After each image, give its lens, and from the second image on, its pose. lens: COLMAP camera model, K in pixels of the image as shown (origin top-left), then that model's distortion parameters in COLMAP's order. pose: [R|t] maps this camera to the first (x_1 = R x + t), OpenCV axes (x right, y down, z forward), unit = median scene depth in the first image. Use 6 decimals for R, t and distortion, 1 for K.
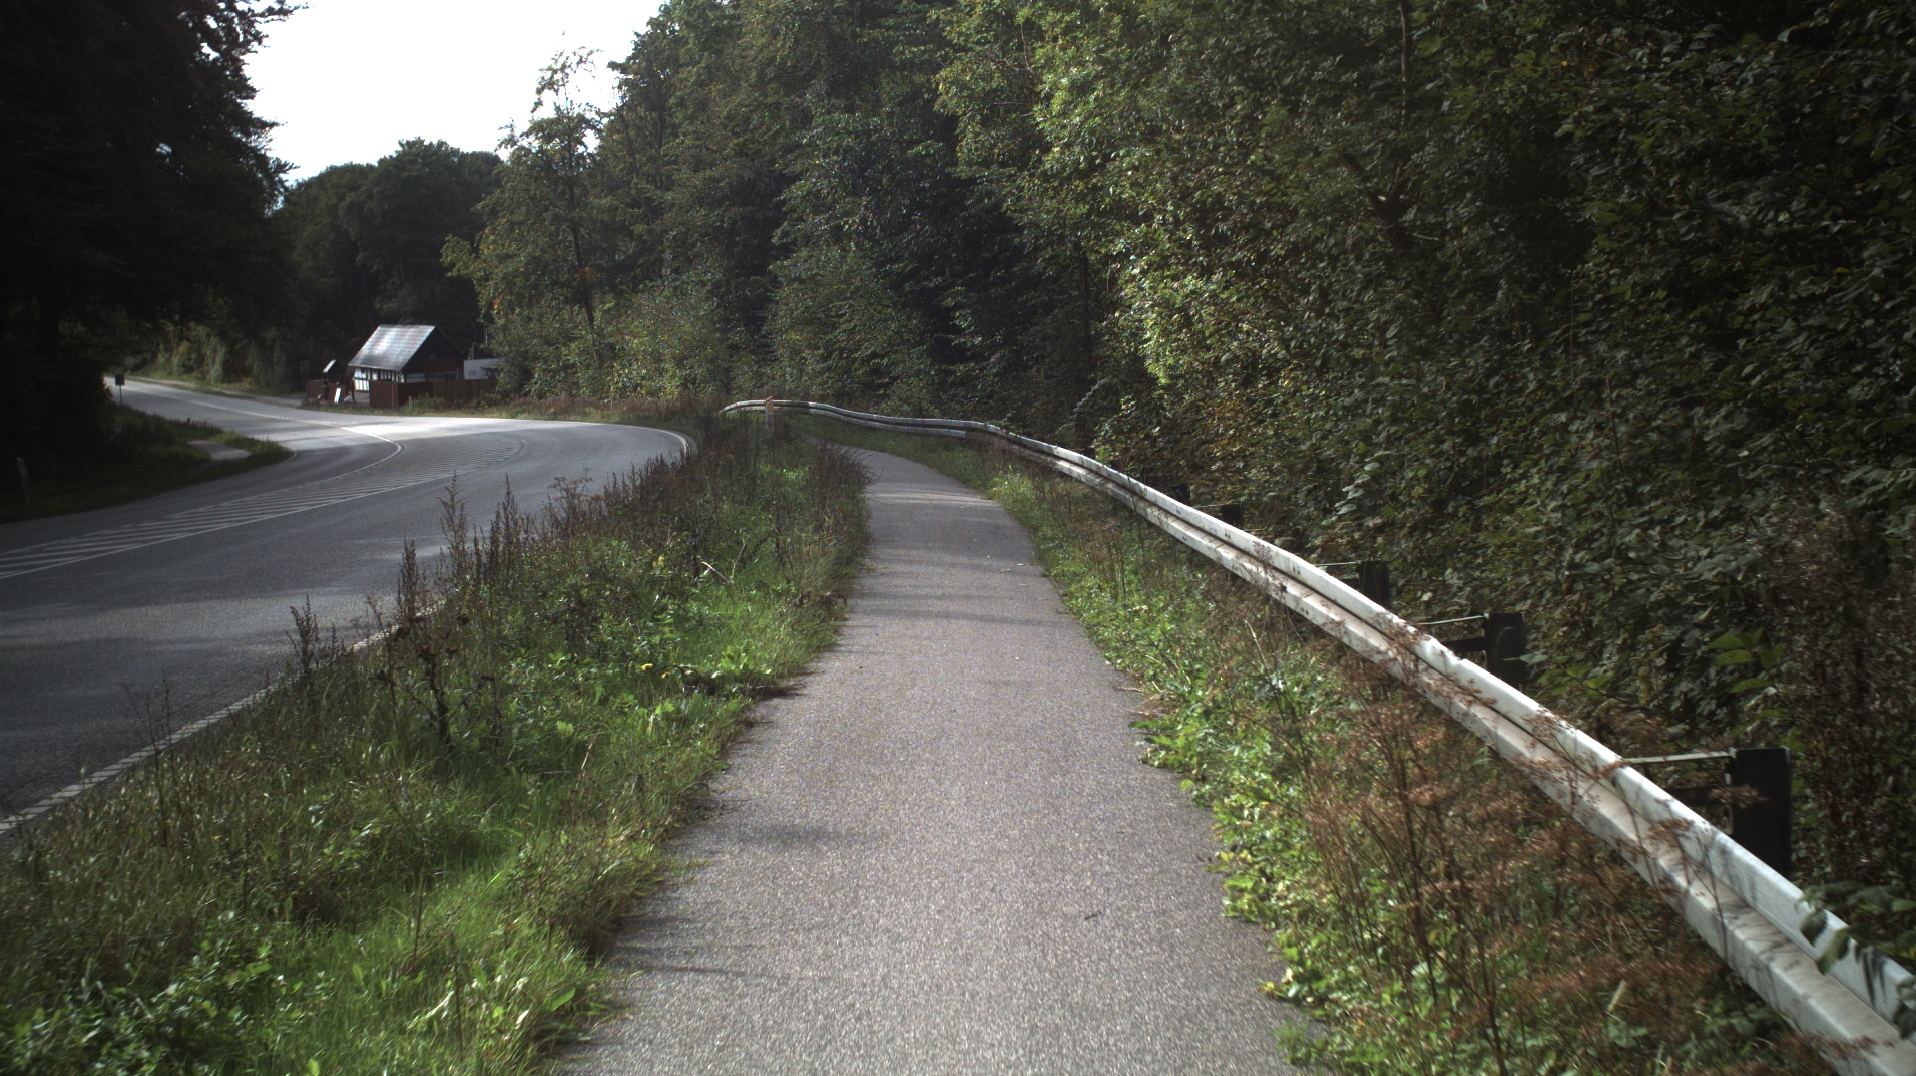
lens RADIAL K [[4110.0, 0, 943.6], [0, 4110.0, 542.9], [0, 0, 1]] dist [-0.266974, 0.000000]
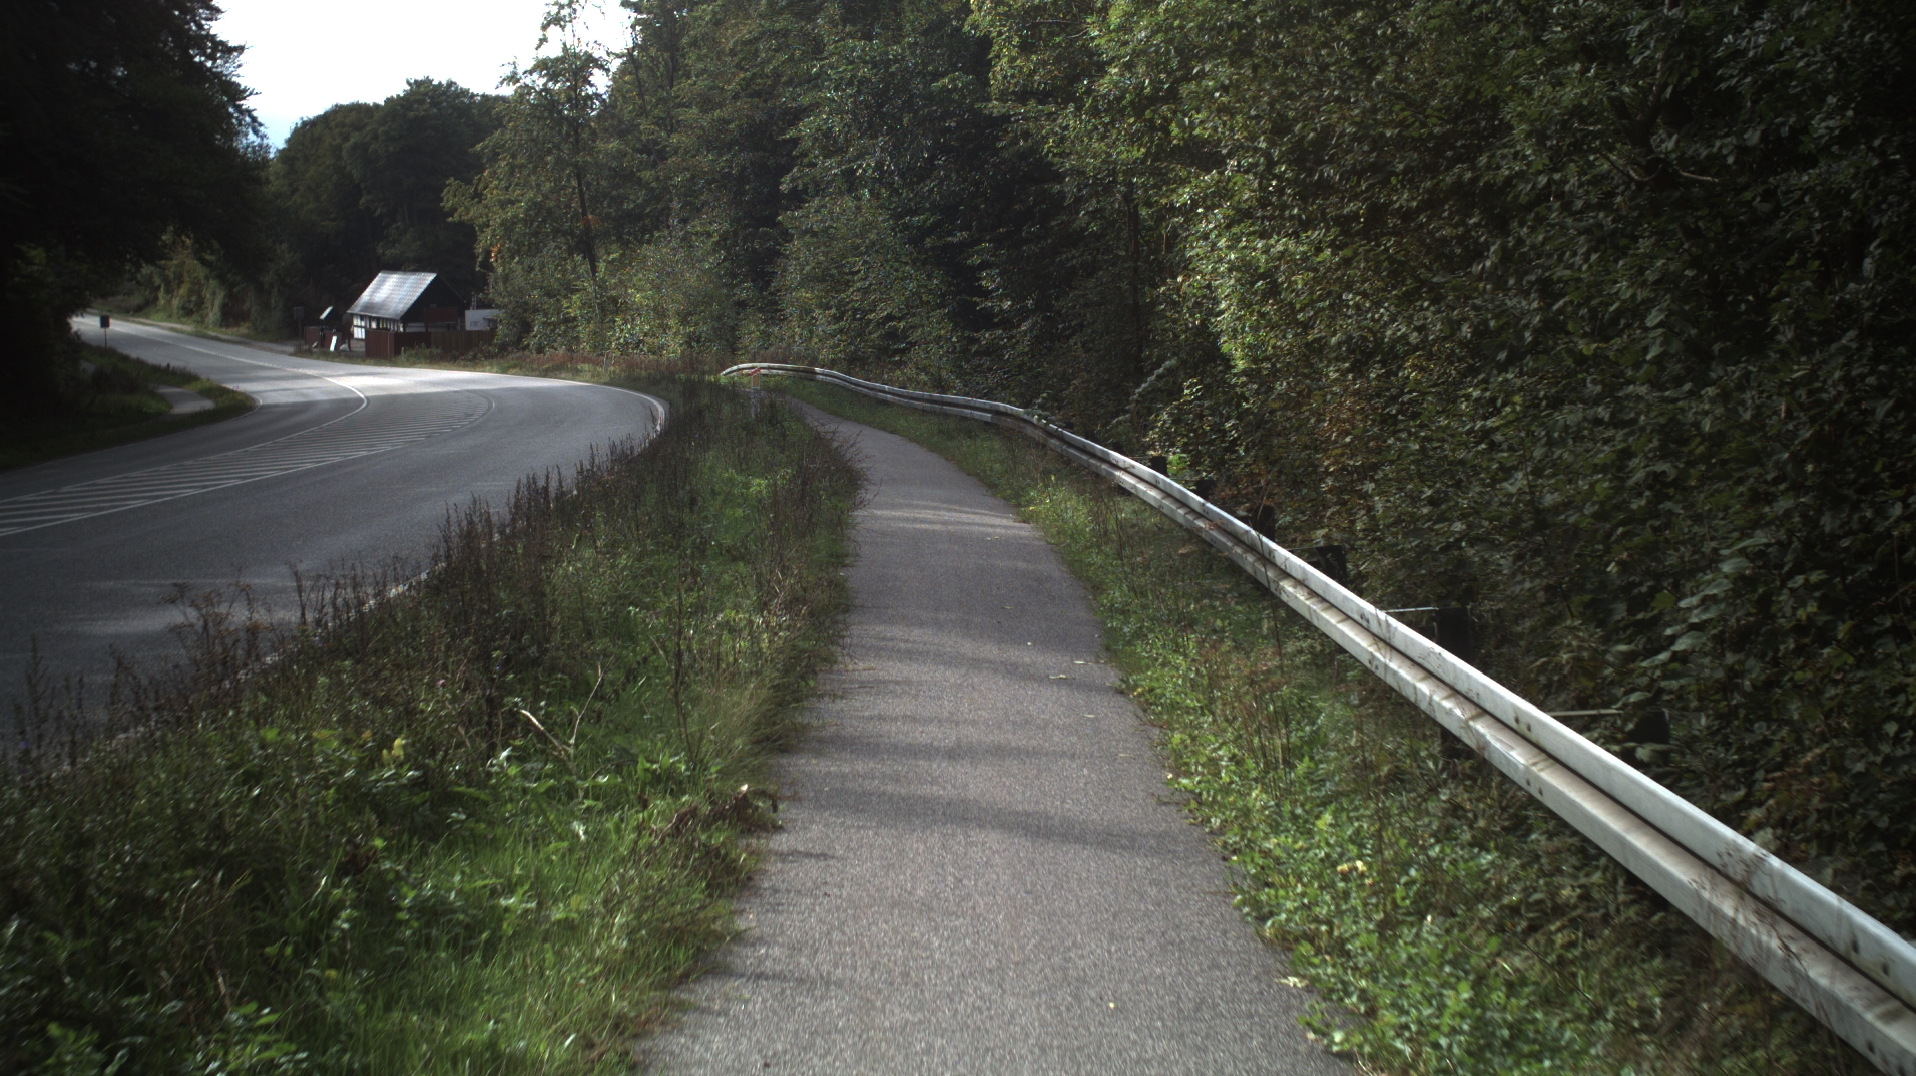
lens RADIAL K [[4110.0, 0, 952.7], [0, 4110.0, 527.7], [0, 0, 1]] dist [-0.266974, 0.000000]
pose [[0.999676, 0.025364, -0.002097, -0.000168], [-0.025351, 0.999661, 0.006018, -0.007195], [0.002249, -0.005962, 0.999980, 0.132440]]
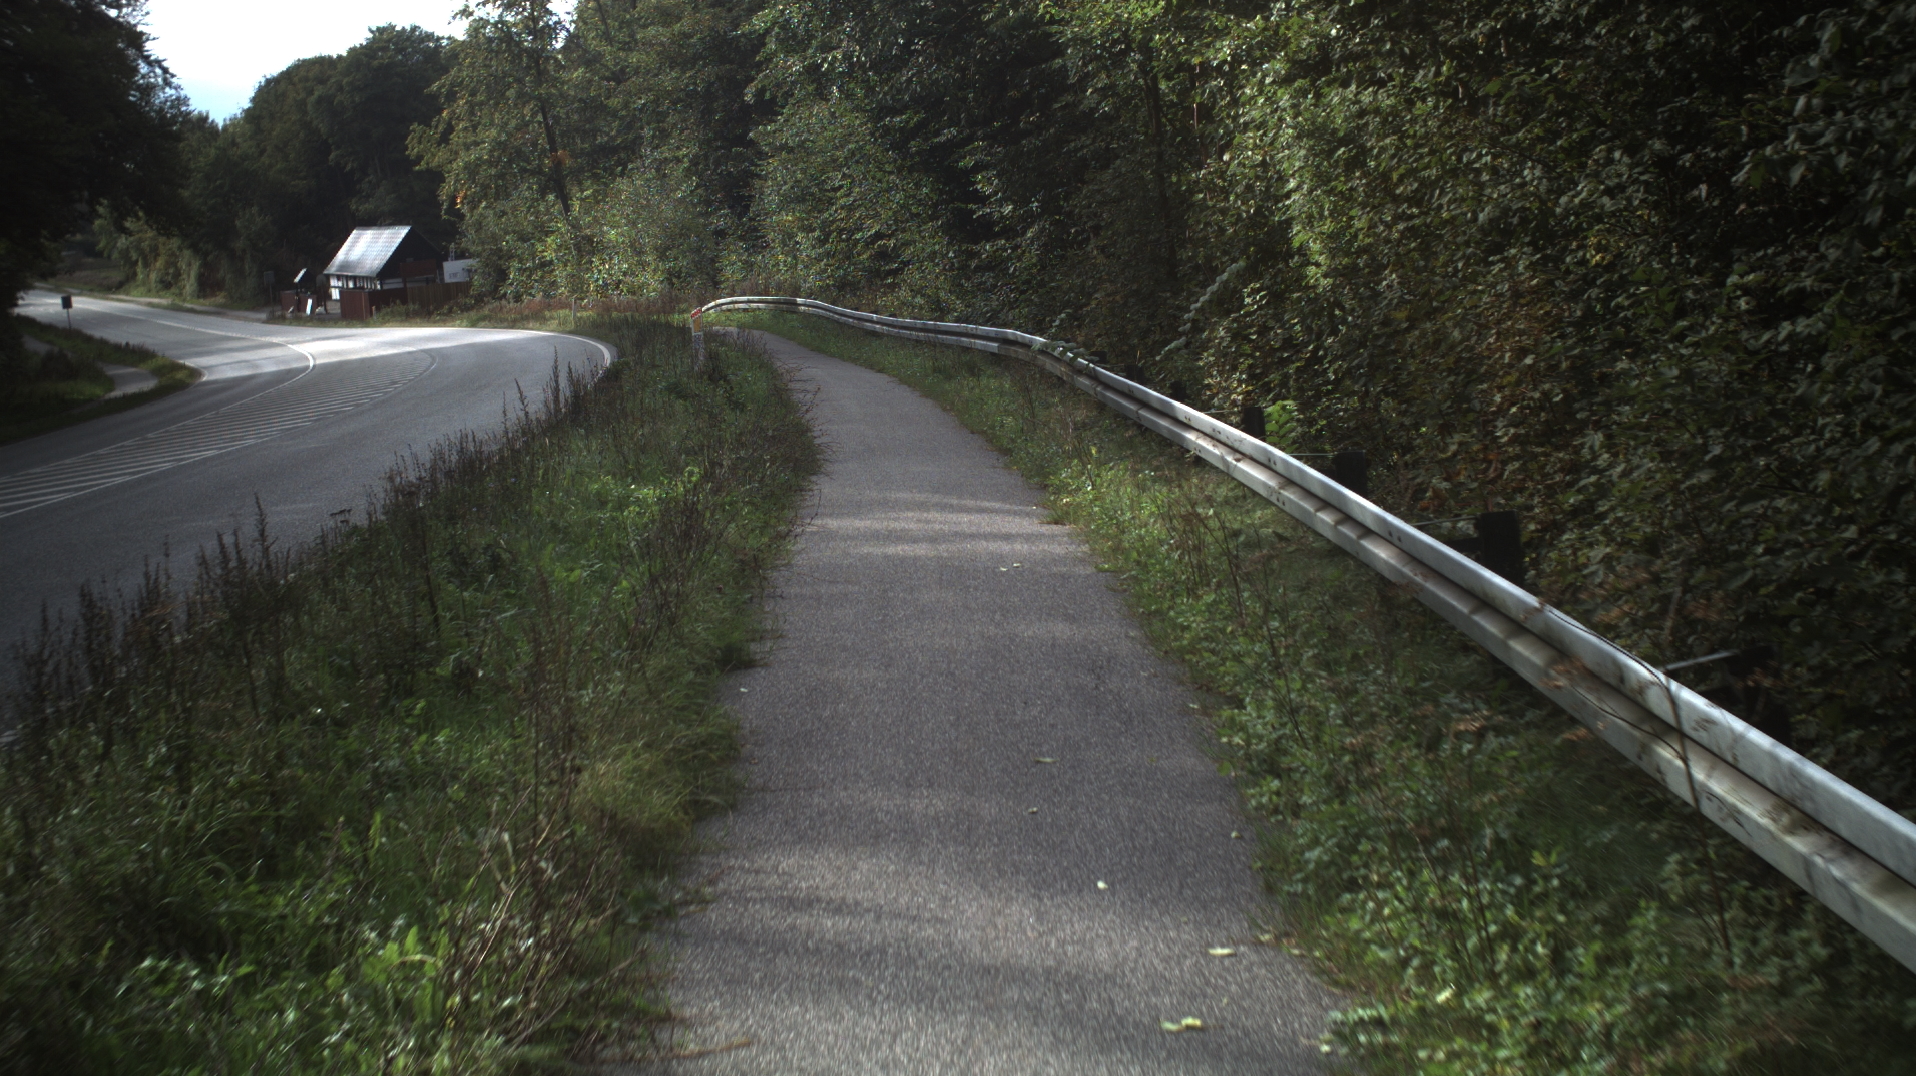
lens RADIAL K [[4110.0, 0, 960.9], [0, 4110.0, 547.5], [0, 0, 1]] dist [-0.266974, 0.000000]
pose [[0.998898, -0.046587, -0.005720, 0.001227], [0.046744, 0.998418, 0.031252, -0.012267], [0.004255, -0.031485, 0.999495, 0.265061]]
